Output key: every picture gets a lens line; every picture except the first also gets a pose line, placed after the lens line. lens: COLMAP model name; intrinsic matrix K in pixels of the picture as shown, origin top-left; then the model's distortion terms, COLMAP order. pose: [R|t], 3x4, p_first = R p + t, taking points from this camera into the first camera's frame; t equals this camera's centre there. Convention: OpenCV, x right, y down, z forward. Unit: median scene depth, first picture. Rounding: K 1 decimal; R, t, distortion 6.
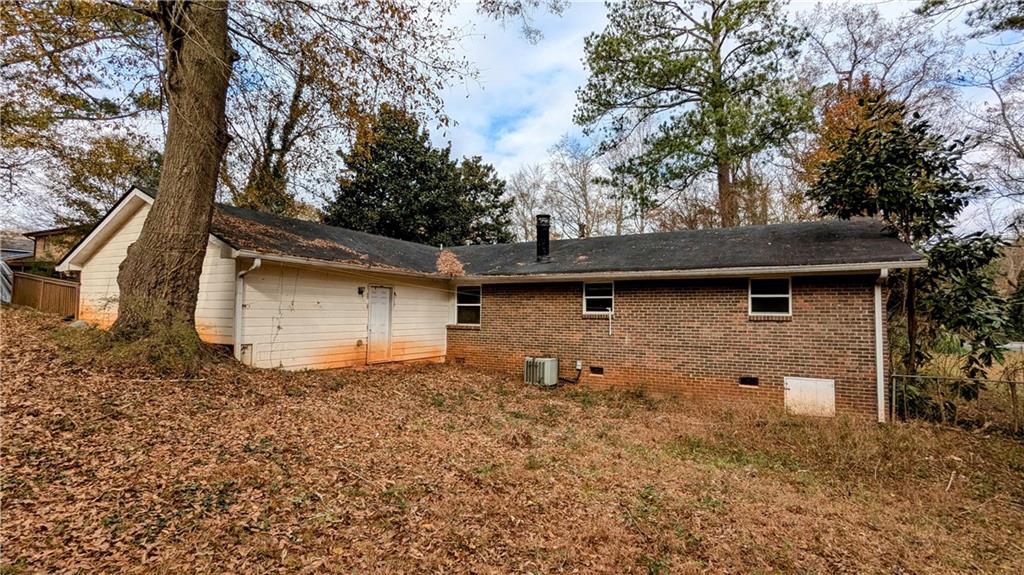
lens RADIAL K [[475.6, 0, 512.3], [0, 475.6, 285.2], [0, 0, 1]] dist [-0.002352, -0.002603]
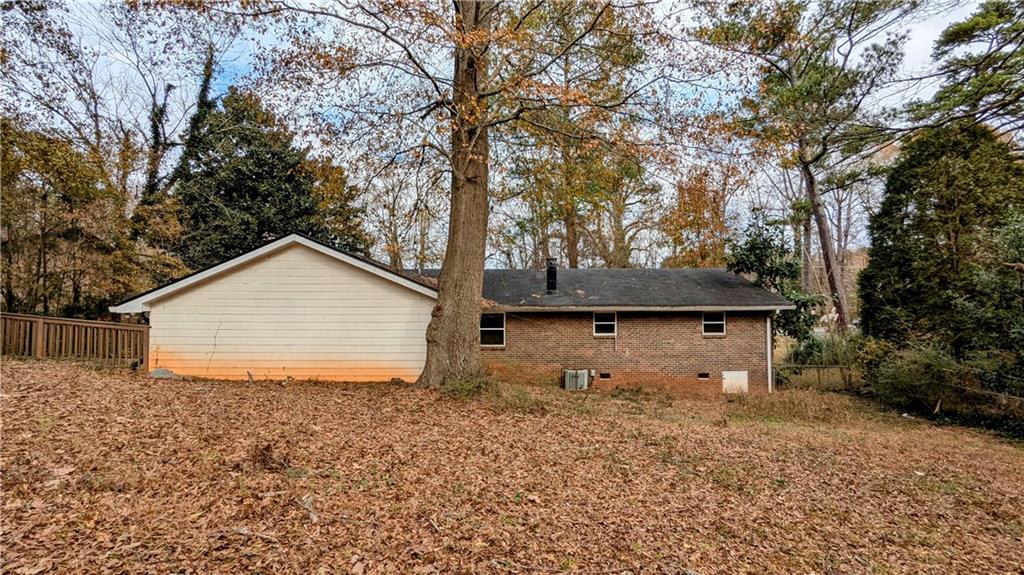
lens RADIAL K [[475.6, 0, 512.0], [0, 475.6, 288.4], [0, 0, 1]] dist [-0.002352, -0.002603]
pose [[0.878693, 0.005062, 0.477361, -0.746634], [-0.014103, 0.999783, 0.015359, -0.097061], [-0.477179, -0.020228, 0.878573, -0.093792]]
